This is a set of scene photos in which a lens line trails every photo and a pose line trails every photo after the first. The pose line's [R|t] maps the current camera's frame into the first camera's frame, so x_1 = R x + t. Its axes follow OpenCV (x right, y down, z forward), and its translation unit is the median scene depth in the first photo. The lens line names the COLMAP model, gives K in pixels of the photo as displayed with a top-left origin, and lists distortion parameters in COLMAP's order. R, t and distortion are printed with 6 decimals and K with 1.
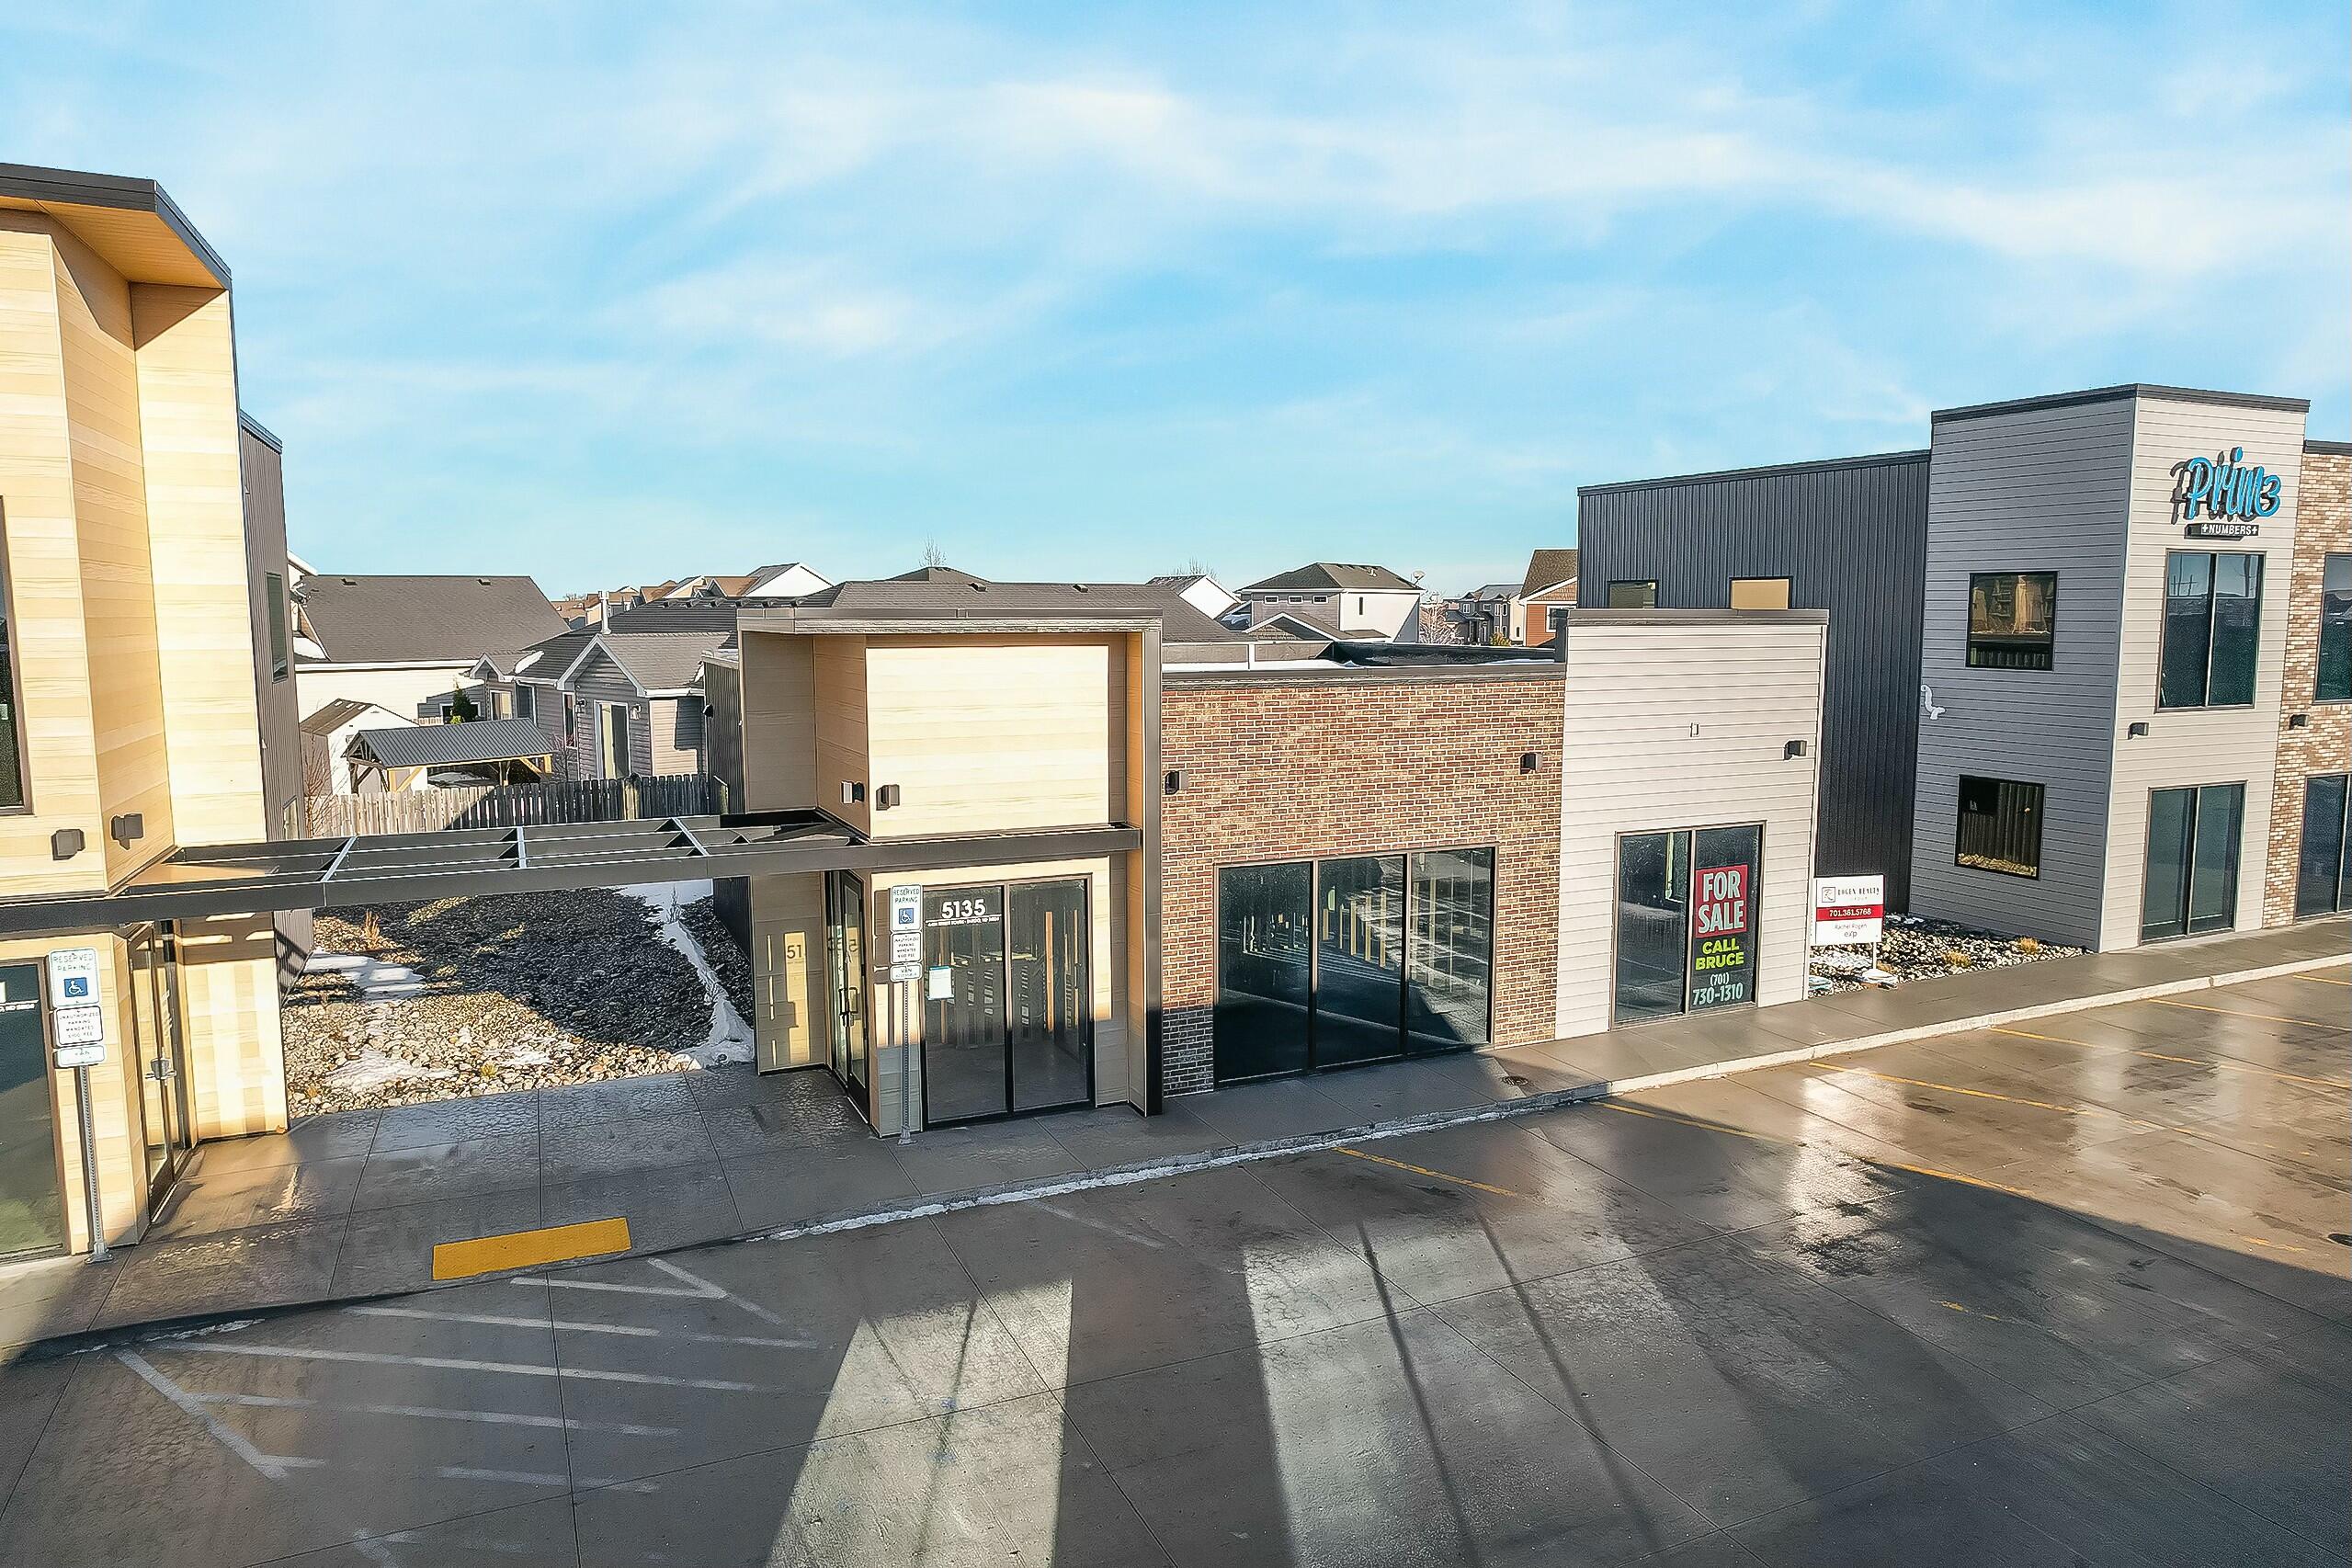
lens RADIAL K [[1505.1, 0, 1176.0], [0, 1505.1, 784.0], [0, 0, 1]] dist [-0.074772, 0.066673]
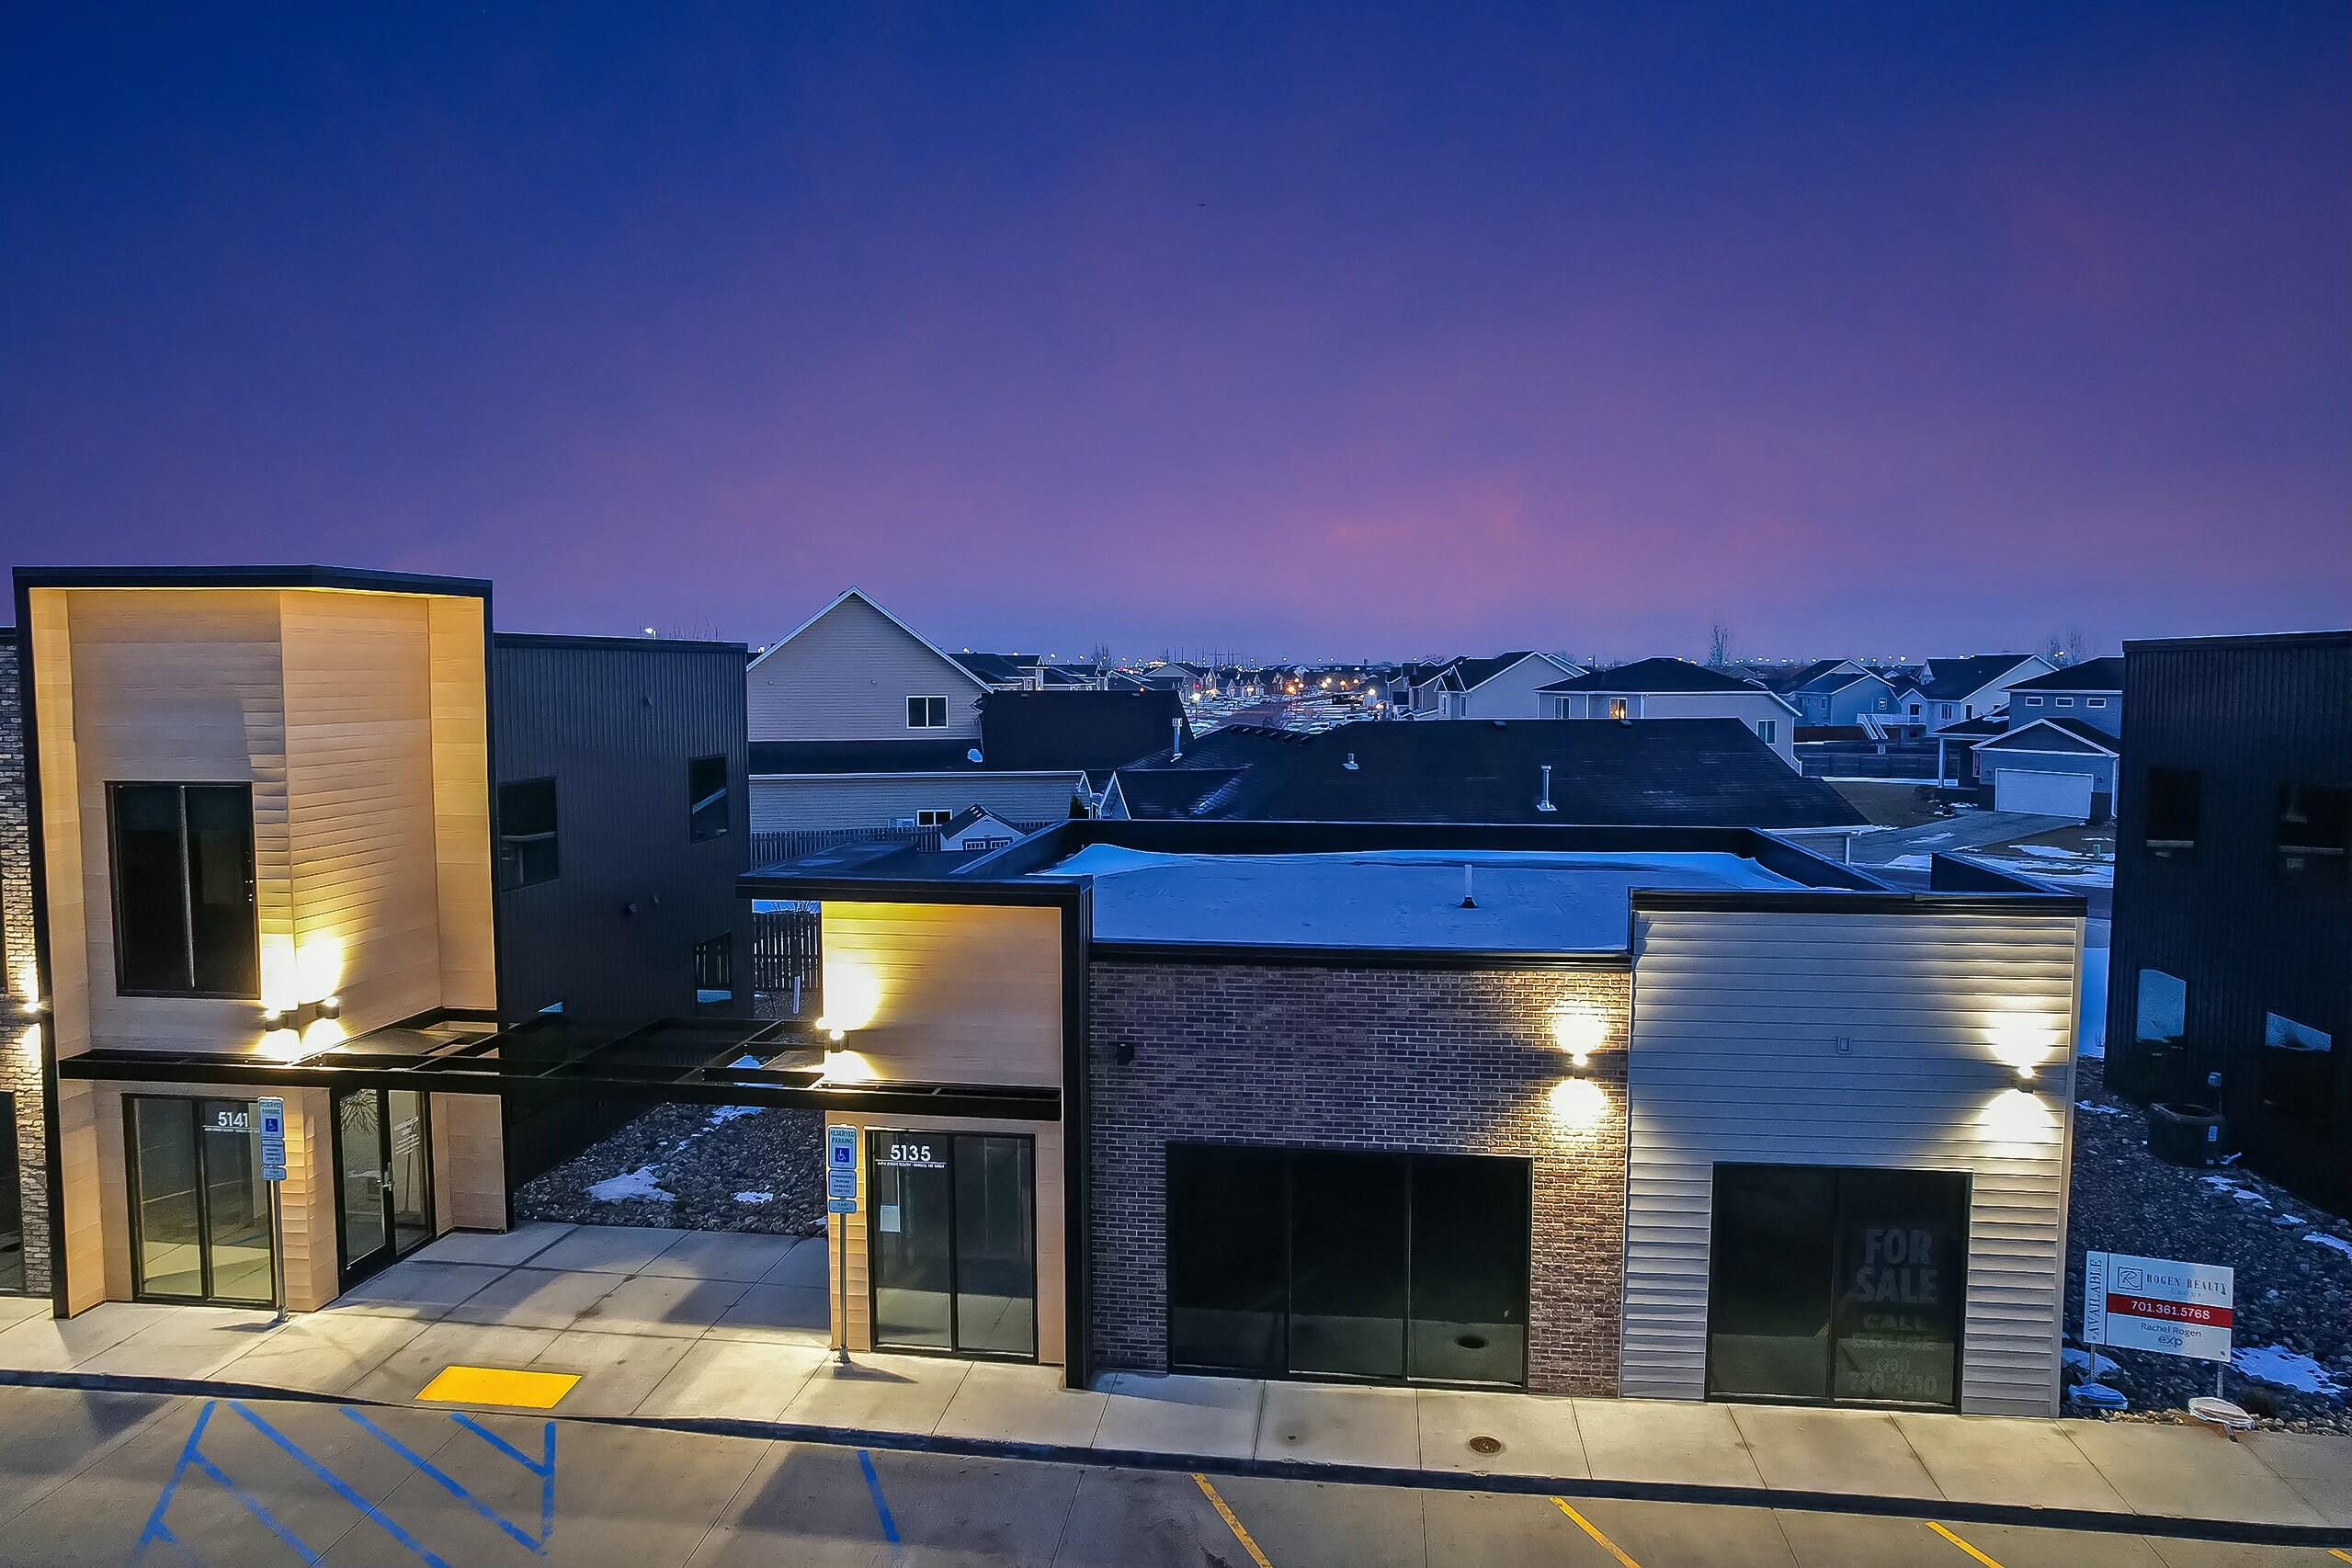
lens RADIAL K [[1505.1, 0, 1176.0], [0, 1505.1, 784.0], [0, 0, 1]] dist [-0.074772, 0.066673]
pose [[0.848844, 0.042148, -0.526961, 0.517693], [-0.062552, 0.997822, -0.020953, -0.152990], [0.524930, 0.050748, 0.849631, 0.168429]]
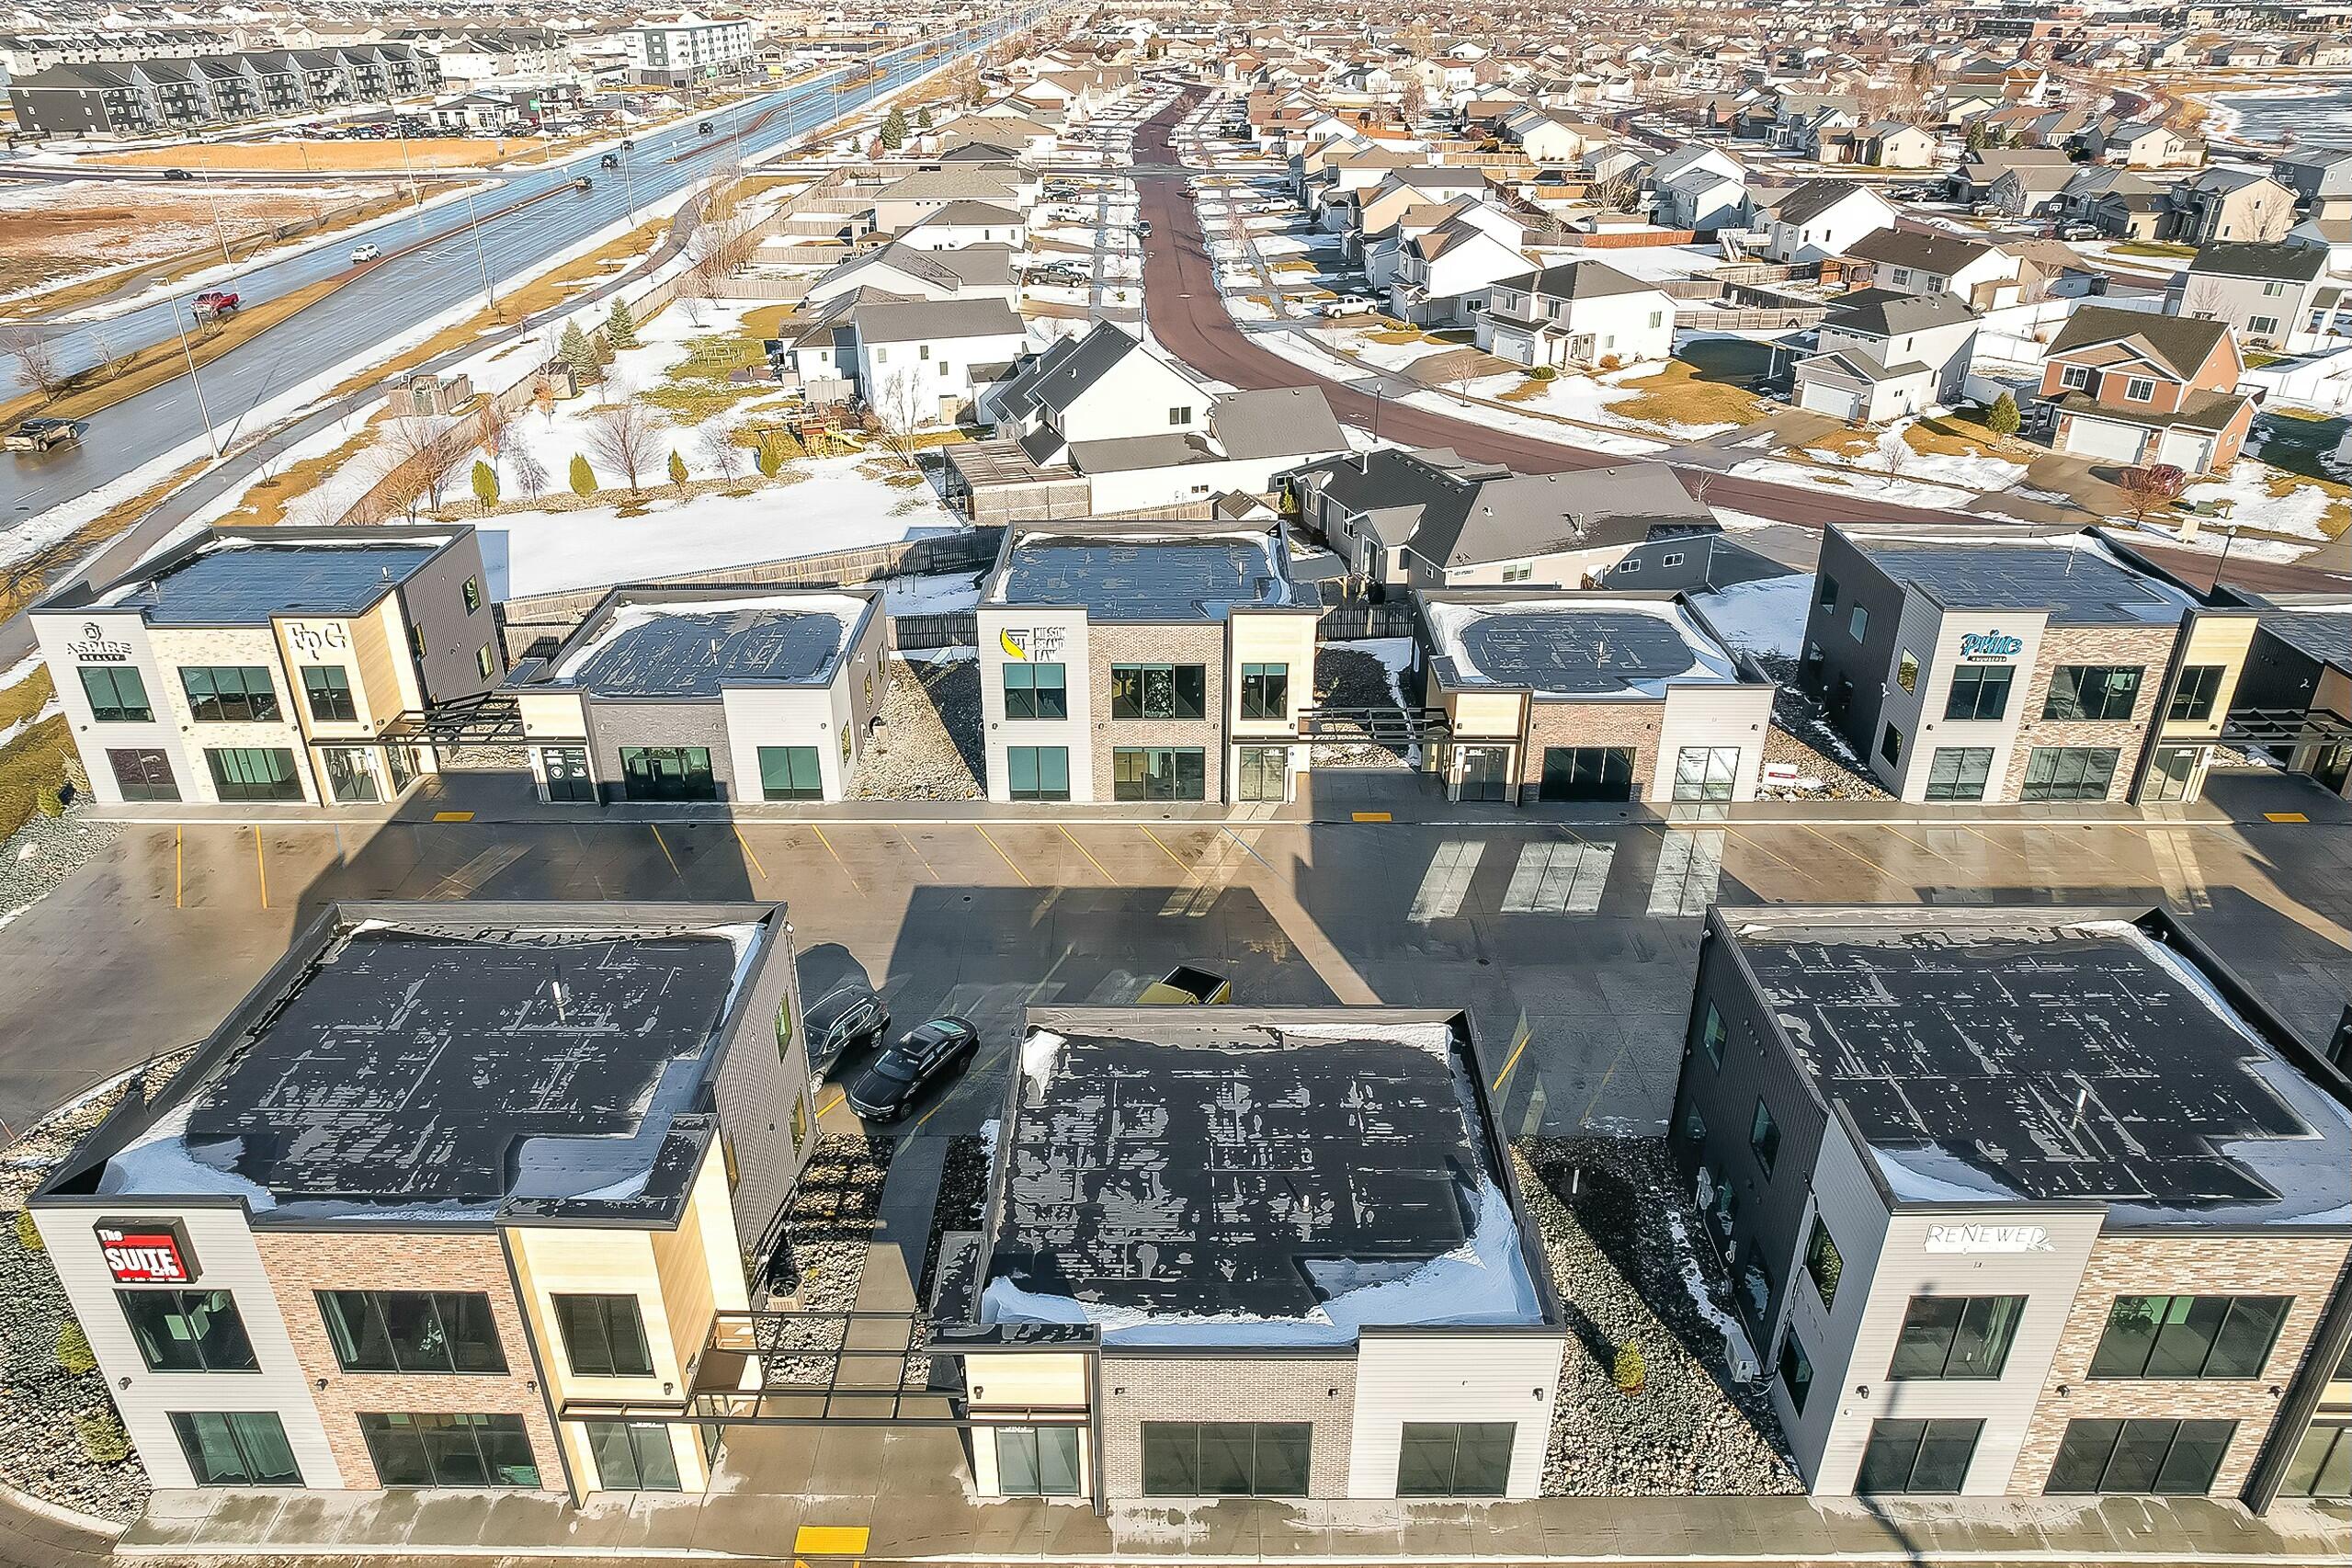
lens RADIAL K [[1581.9, 0, 1176.0], [0, 1581.9, 784.0], [0, 0, 1]] dist [-0.076972, 0.066292]
pose [[0.909191, 0.192282, -0.369323, 0.643342], [-0.048986, 0.930222, 0.363713, -1.220988], [0.413488, -0.312593, 0.855169, -2.717685]]
